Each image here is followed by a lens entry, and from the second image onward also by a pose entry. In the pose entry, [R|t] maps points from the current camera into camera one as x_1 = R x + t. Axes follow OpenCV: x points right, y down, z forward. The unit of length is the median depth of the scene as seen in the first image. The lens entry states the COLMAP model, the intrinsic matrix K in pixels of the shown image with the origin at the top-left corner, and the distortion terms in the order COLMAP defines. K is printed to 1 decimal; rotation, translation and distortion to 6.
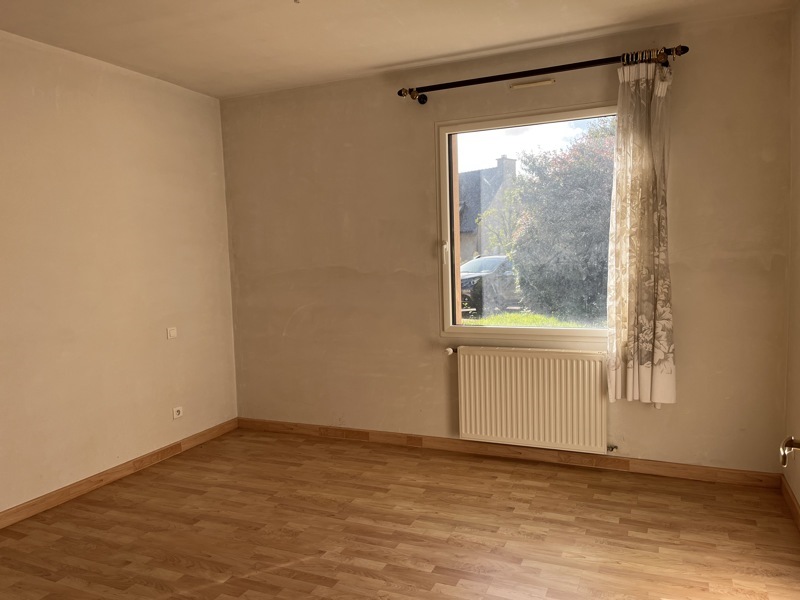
lens RADIAL K [[614.8, 0, 400.0], [0, 614.8, 300.0], [0, 0, 1]] dist [0.061712, -0.001410]
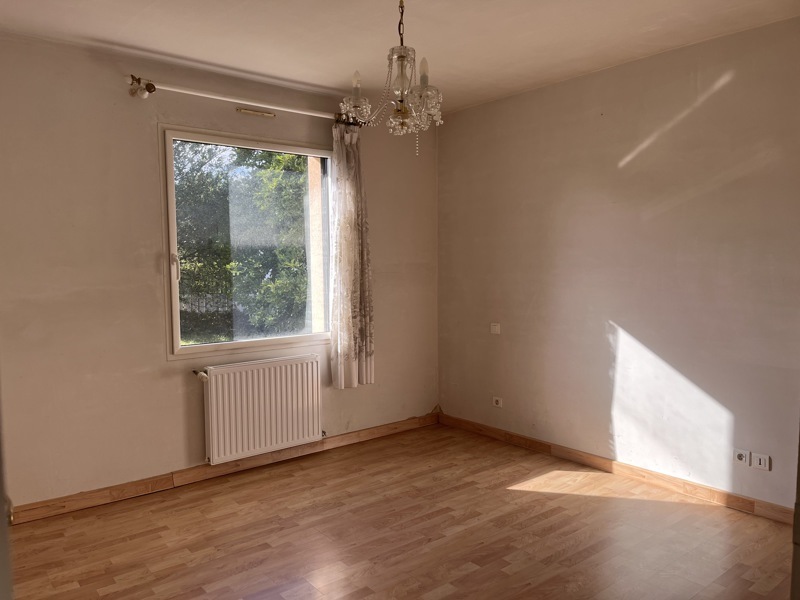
lens RADIAL K [[640.4, 0, 400.7], [0, 640.4, 320.5], [0, 0, 1]] dist [-0.003932, -0.000706]
pose [[0.420264, -0.054516, 0.905763, -0.664994], [0.068650, 0.997243, 0.028169, -0.002204], [-0.904801, 0.050343, 0.422848, 0.315842]]
